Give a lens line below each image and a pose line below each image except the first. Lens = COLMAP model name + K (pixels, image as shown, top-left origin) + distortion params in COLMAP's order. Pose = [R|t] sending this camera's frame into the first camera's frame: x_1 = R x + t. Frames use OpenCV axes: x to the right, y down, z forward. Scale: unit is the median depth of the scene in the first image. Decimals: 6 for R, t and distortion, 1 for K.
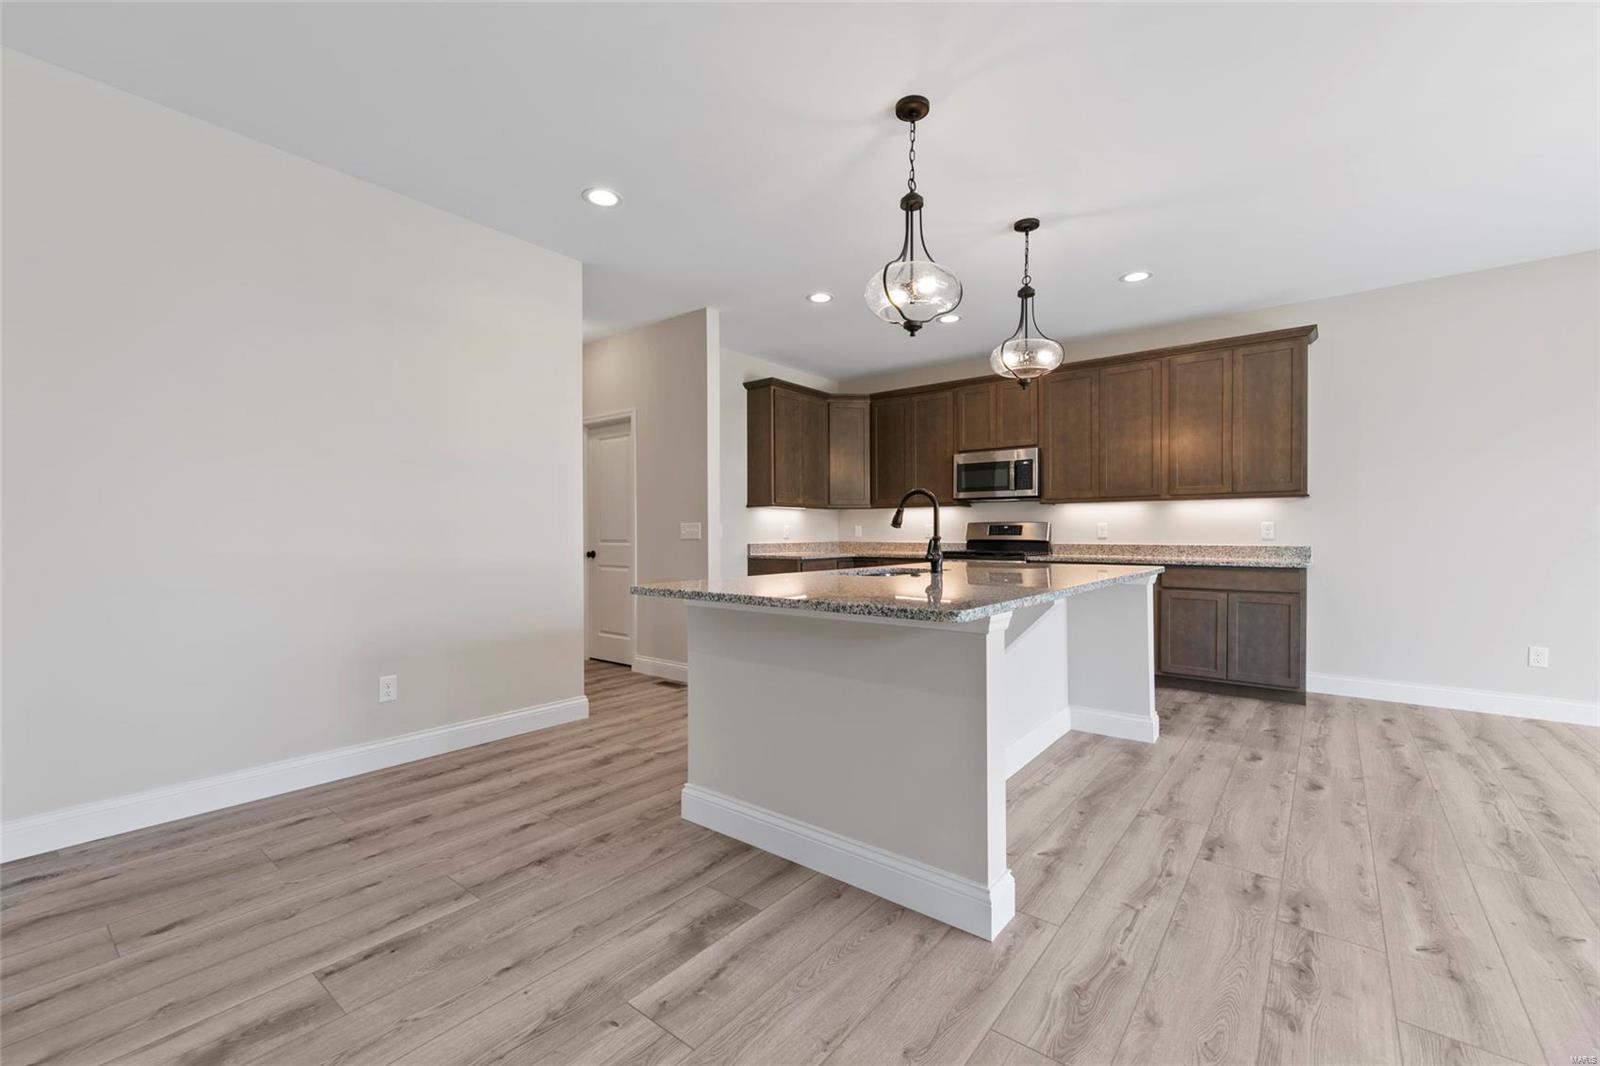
lens RADIAL K [[660.5, 0, 799.6], [0, 660.5, 535.0], [0, 0, 1]] dist [0.007957, -0.000720]
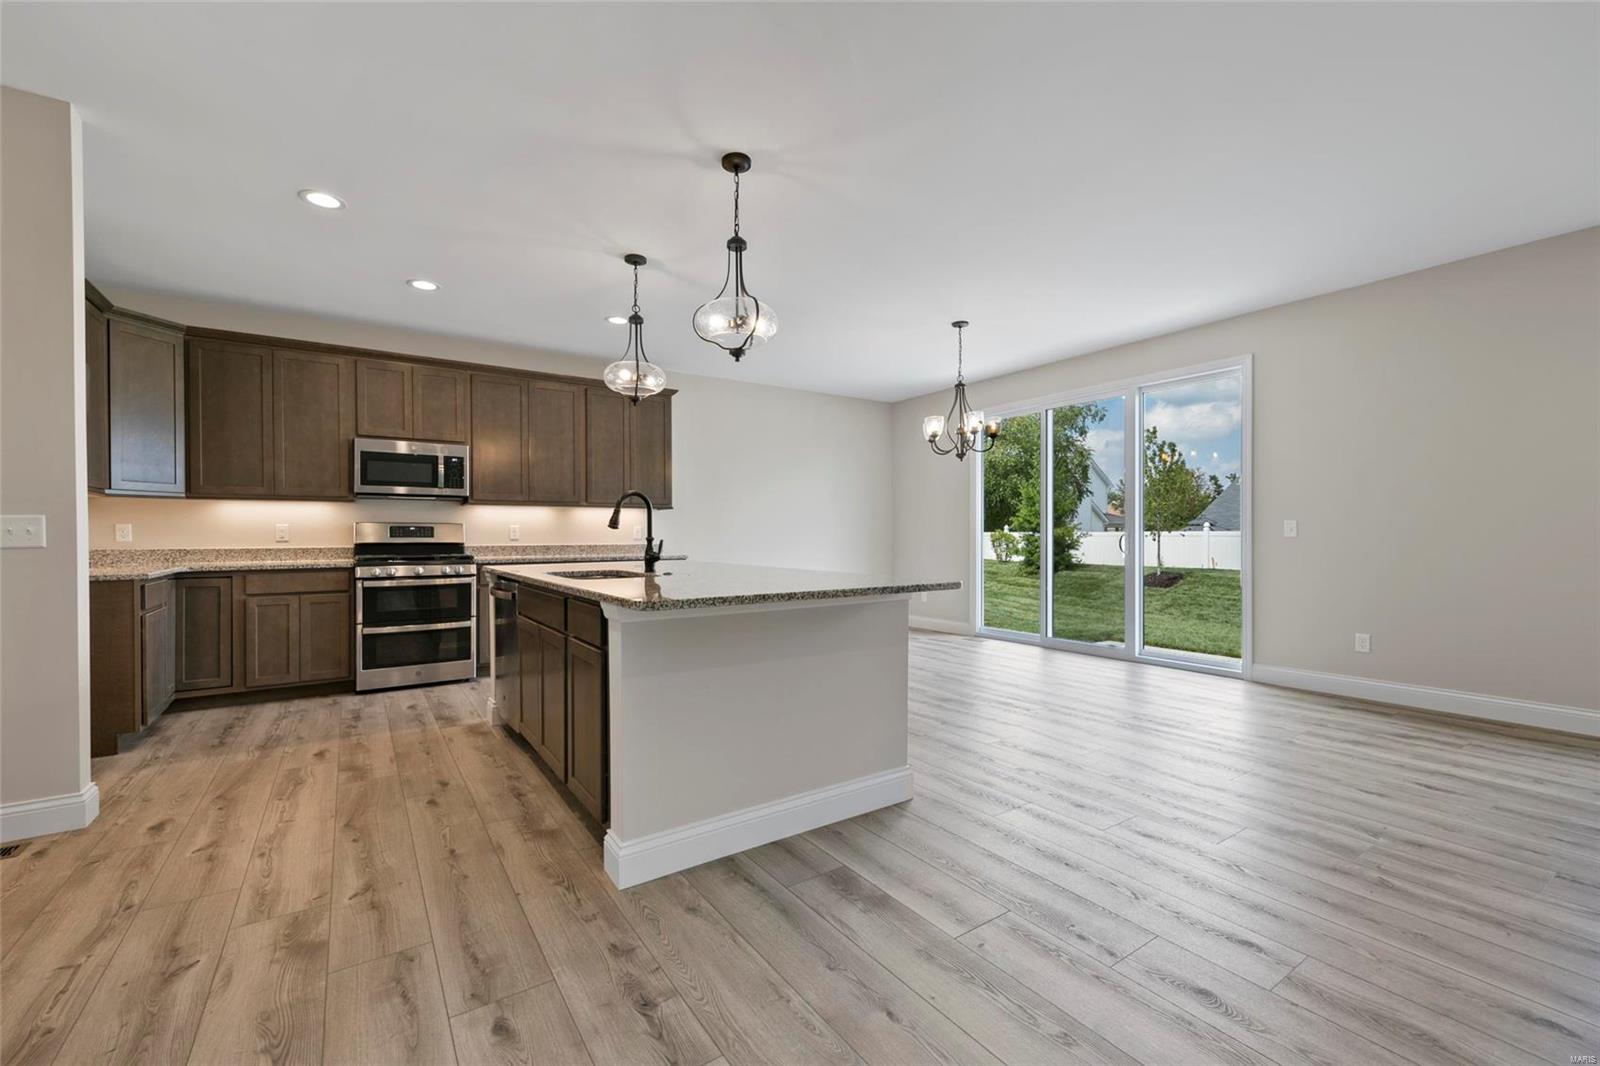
lens RADIAL K [[660.5, 0, 796.3], [0, 660.5, 536.7], [0, 0, 1]] dist [0.007957, -0.000720]
pose [[0.299186, -0.003514, 0.954188, -0.630953], [0.005042, 0.999985, 0.002102, -0.000199], [-0.954181, 0.004183, 0.299200, 0.399431]]
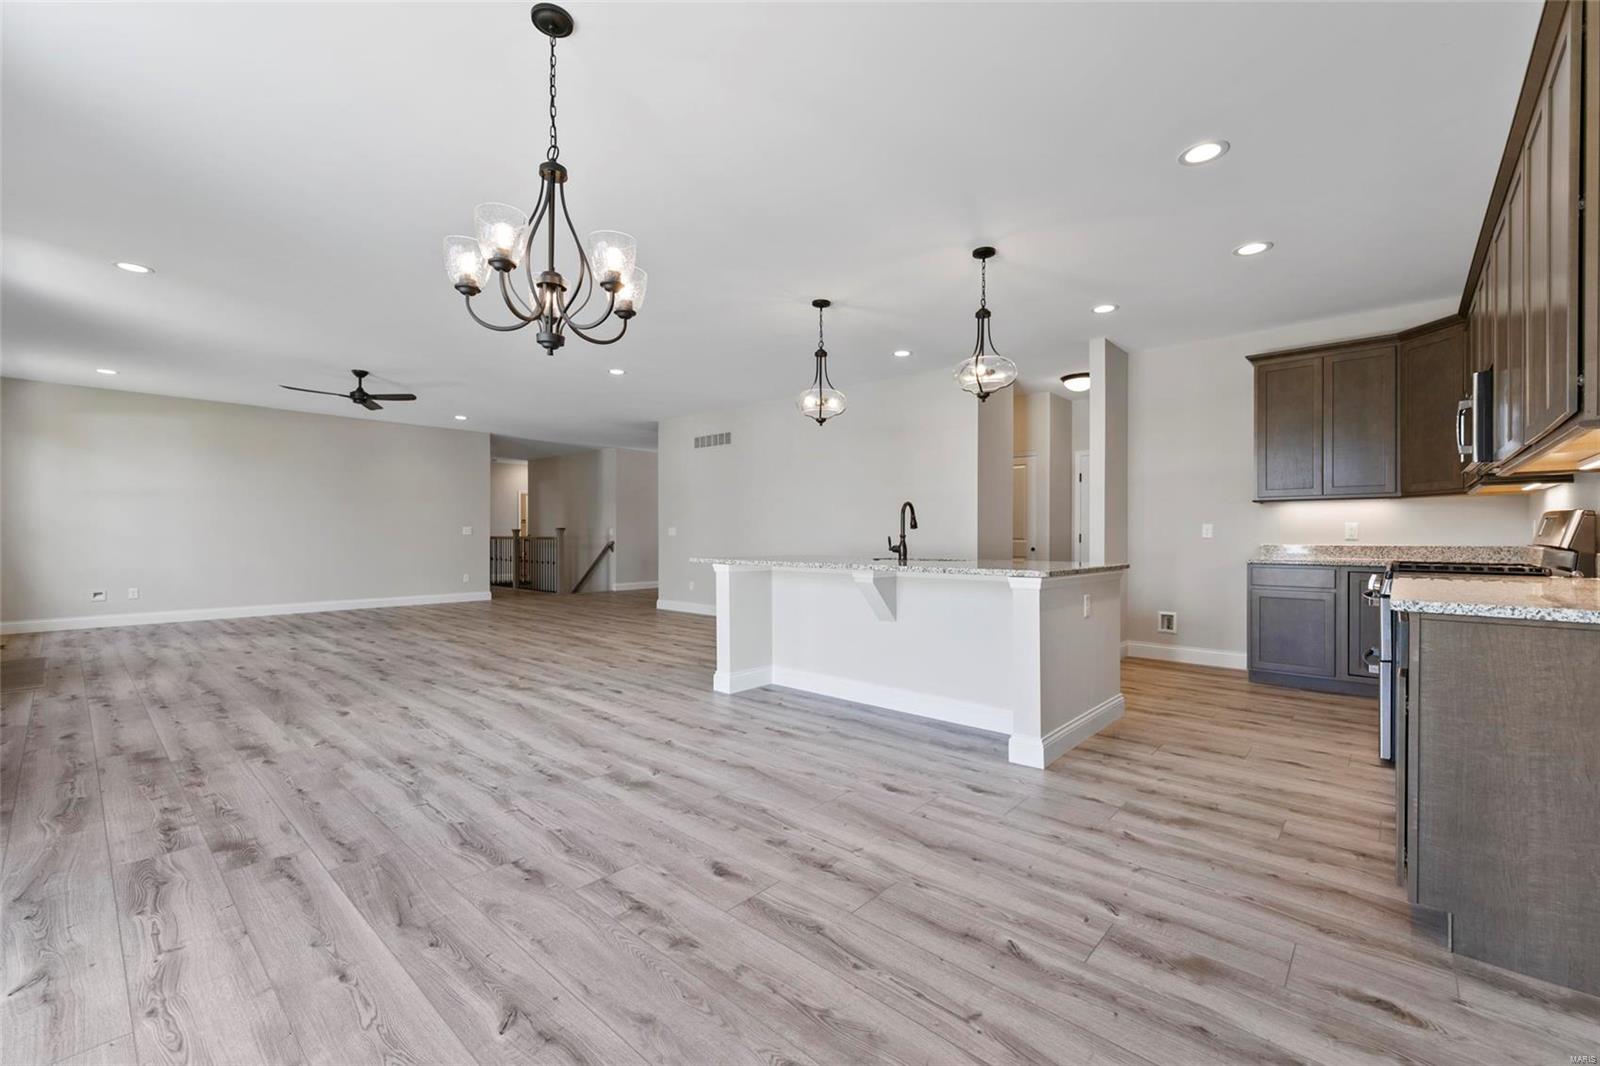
lens RADIAL K [[660.5, 0, 800.2], [0, 660.5, 537.2], [0, 0, 1]] dist [0.007957, -0.000720]
pose [[-0.058713, 0.005398, -0.998260, 1.429736], [-0.002950, 0.999980, 0.005581, -0.000251], [0.998271, 0.003272, -0.058696, 0.744969]]
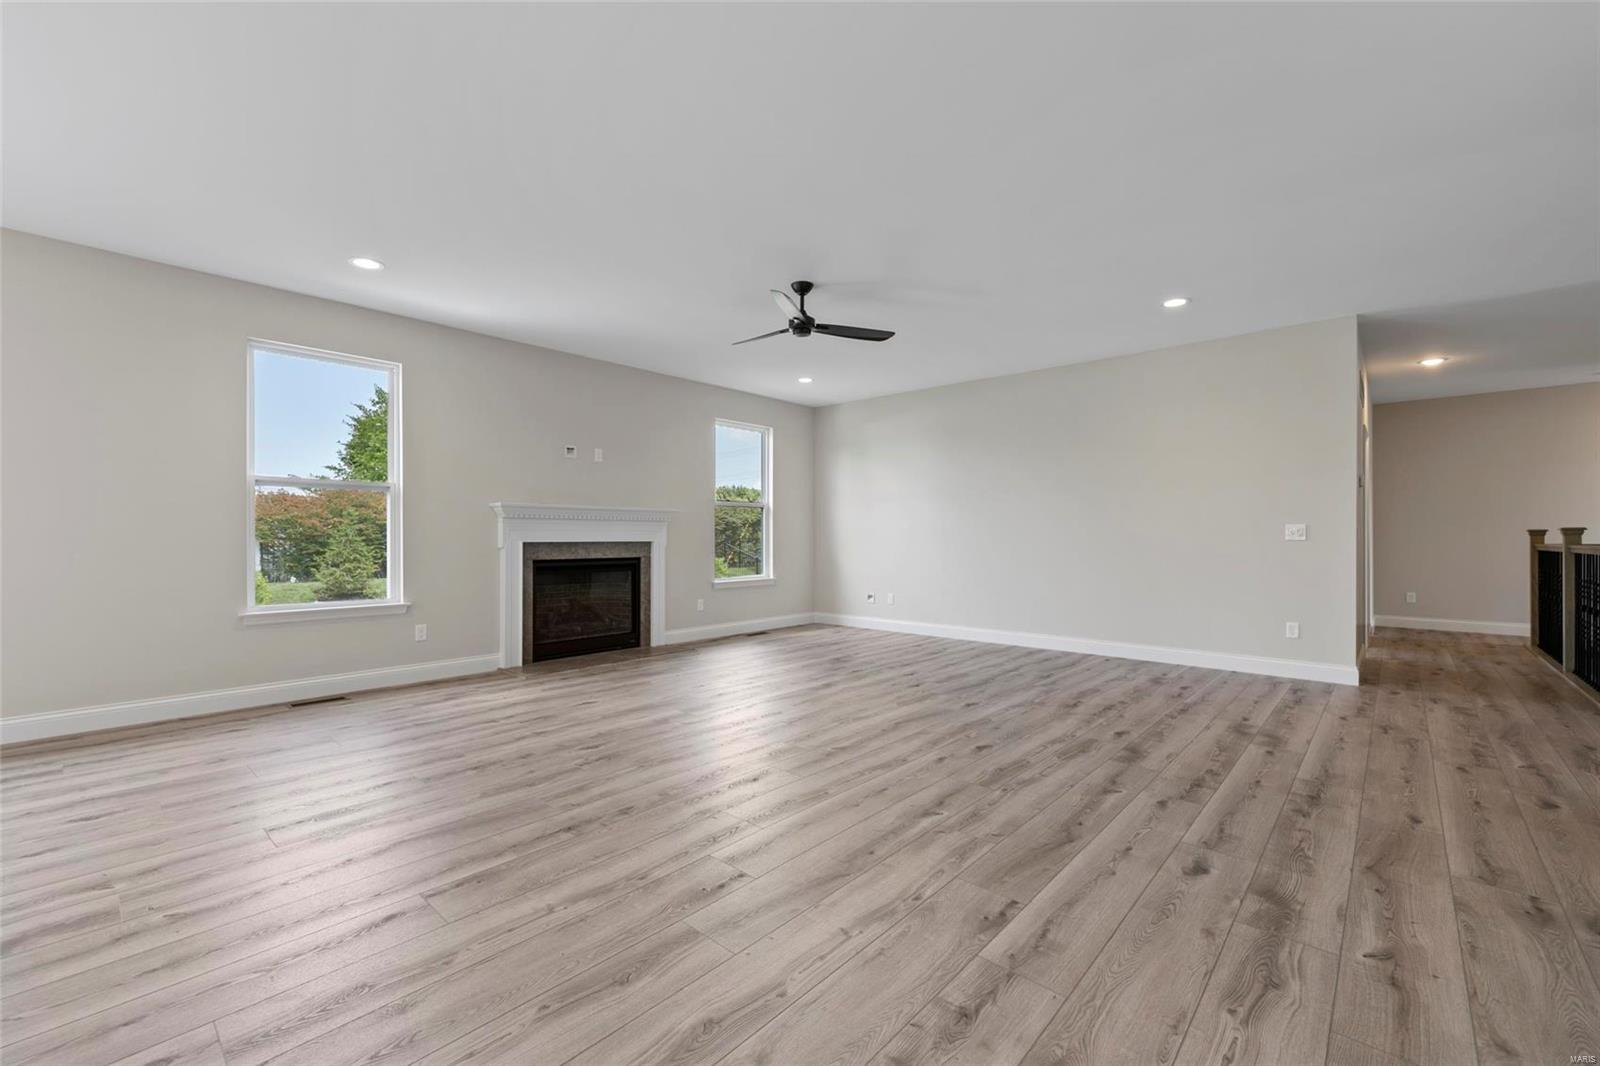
lens RADIAL K [[660.5, 0, 804.2], [0, 660.5, 535.6], [0, 0, 1]] dist [0.007957, -0.000720]
pose [[-0.998374, 0.000143, 0.057005, -0.458591], [0.000054, 0.999999, -0.001567, 0.001166], [-0.057005, -0.001562, -0.998373, 0.588144]]
